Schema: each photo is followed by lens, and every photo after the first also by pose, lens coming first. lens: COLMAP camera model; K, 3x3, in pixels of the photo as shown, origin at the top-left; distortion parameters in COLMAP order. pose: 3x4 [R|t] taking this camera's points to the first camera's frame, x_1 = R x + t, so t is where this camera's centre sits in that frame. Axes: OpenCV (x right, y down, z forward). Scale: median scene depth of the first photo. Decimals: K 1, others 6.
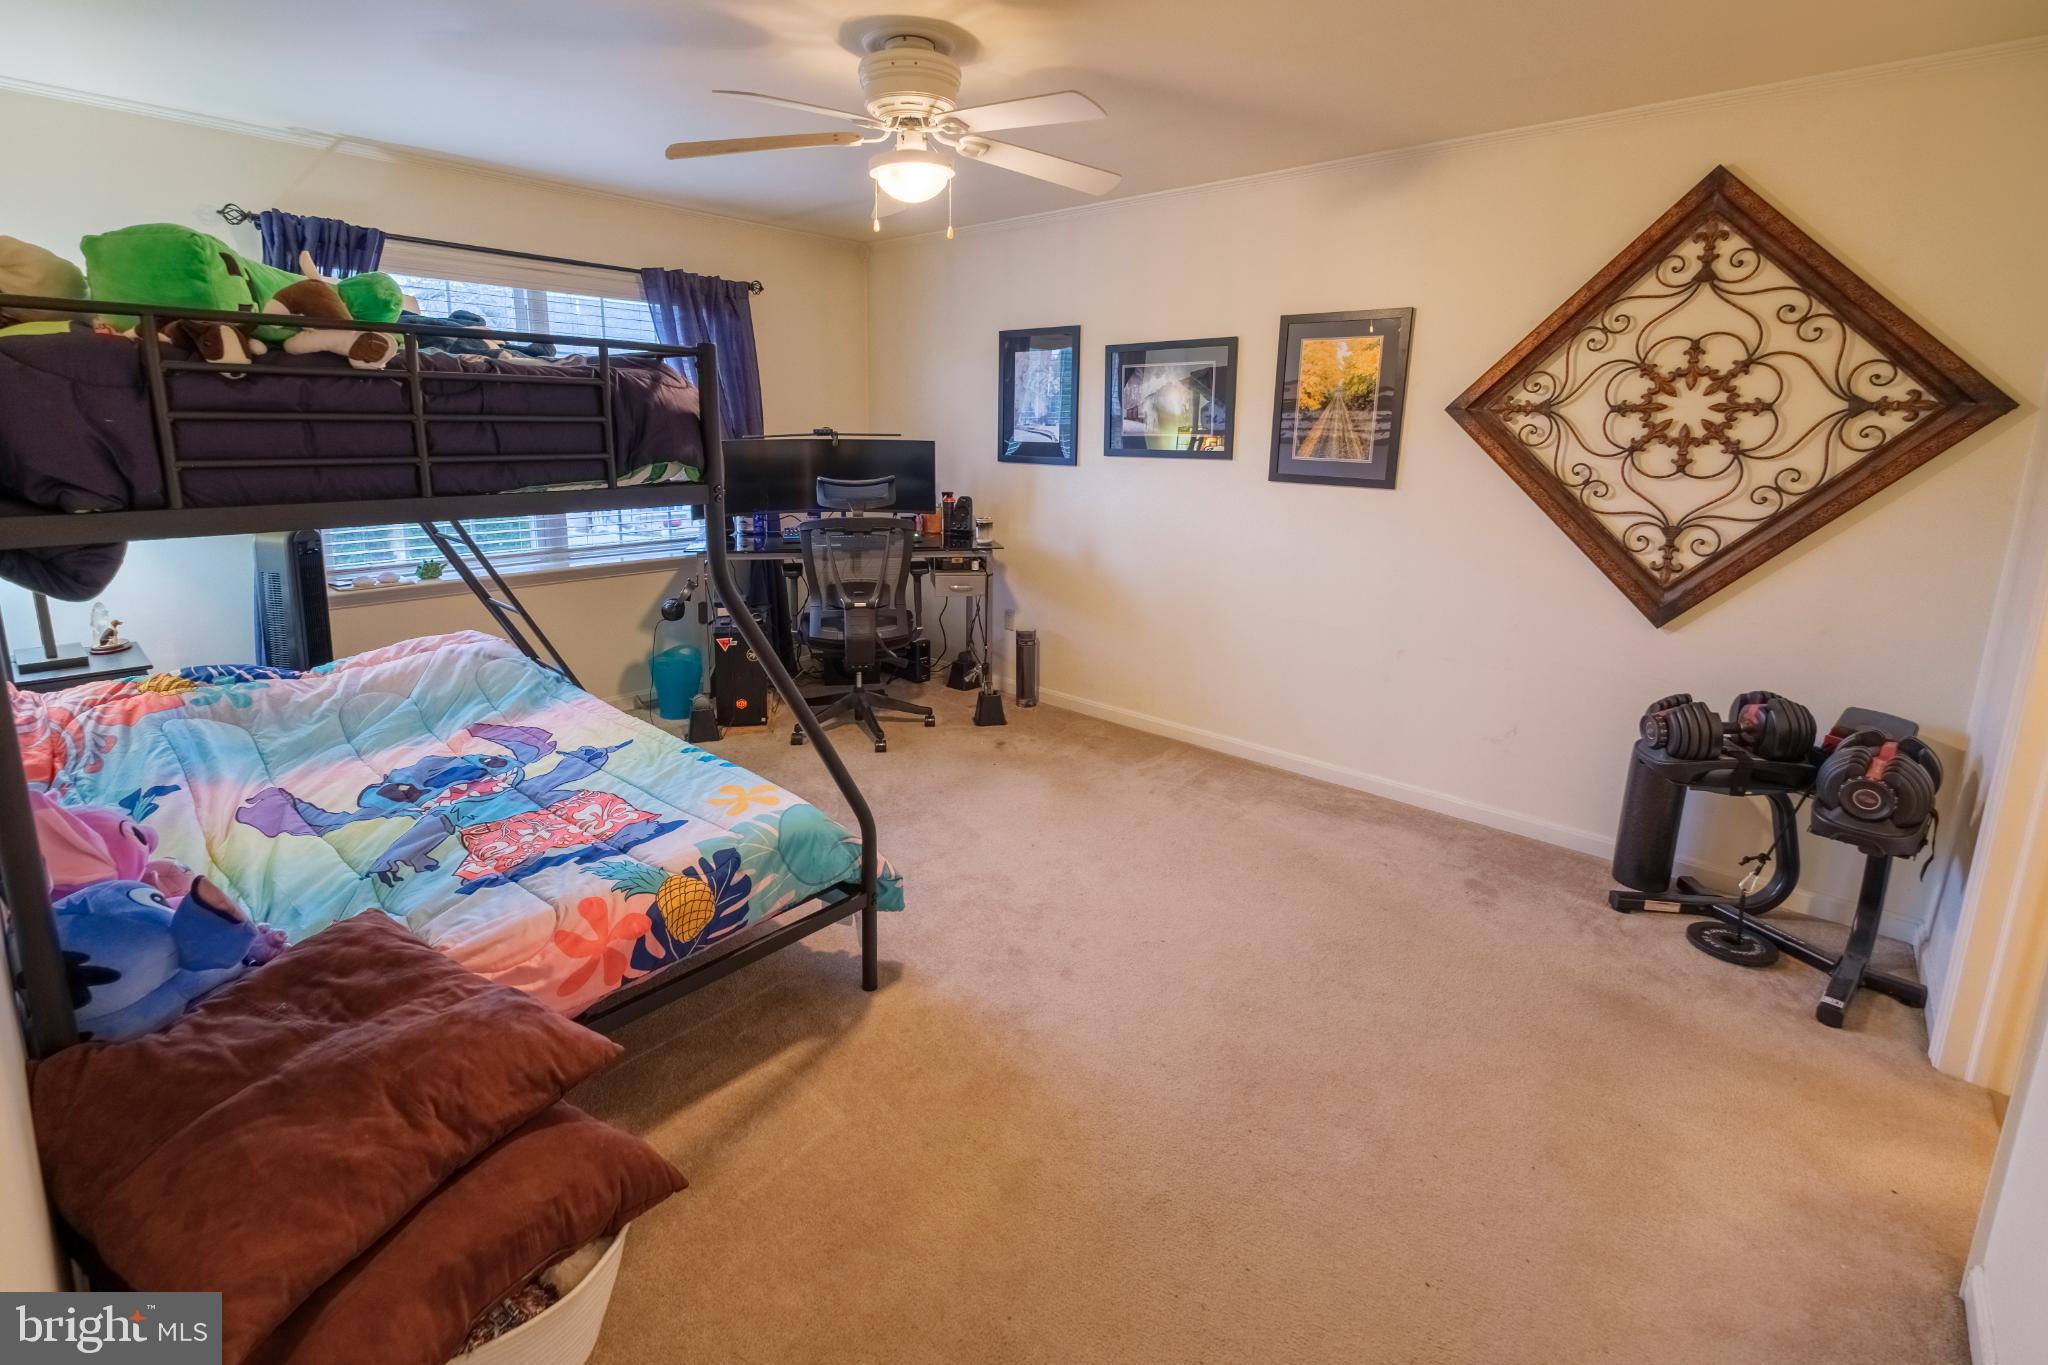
lens RADIAL K [[882.9, 0, 973.9], [0, 882.9, 585.2], [0, 0, 1]] dist [-0.015163, -0.000302]
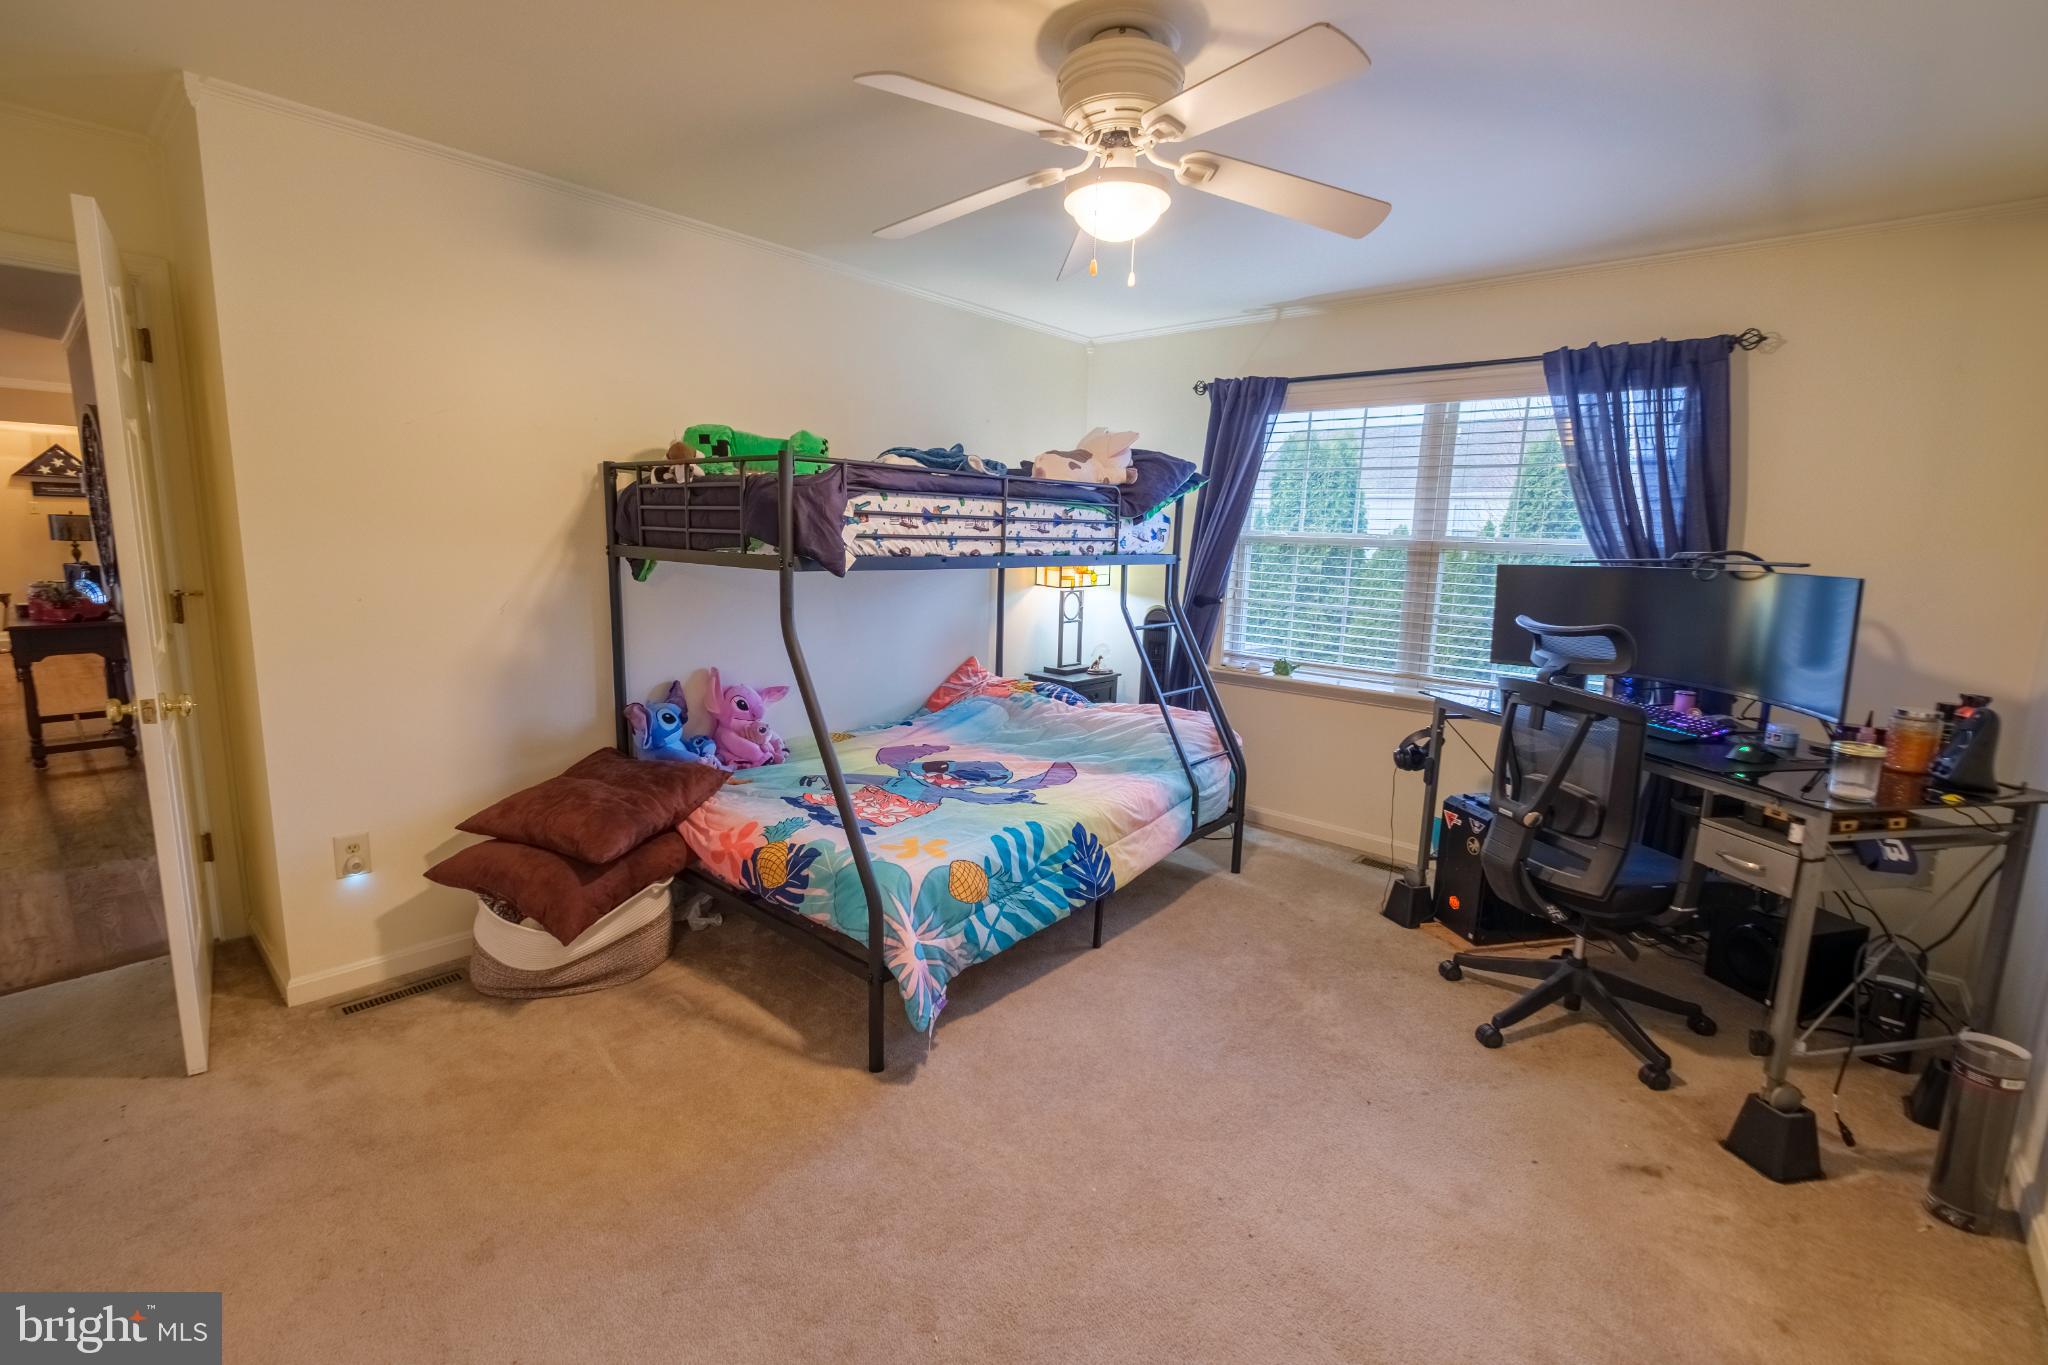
lens RADIAL K [[885.0, 0, 1022.1], [0, 885.0, 677.8], [0, 0, 1]] dist [0.015106, -0.011525]
pose [[0.067880, 0.165494, -0.983872, 0.794583], [-0.214856, 0.965433, 0.147569, -0.160628], [0.974284, 0.201374, 0.101091, 0.919243]]
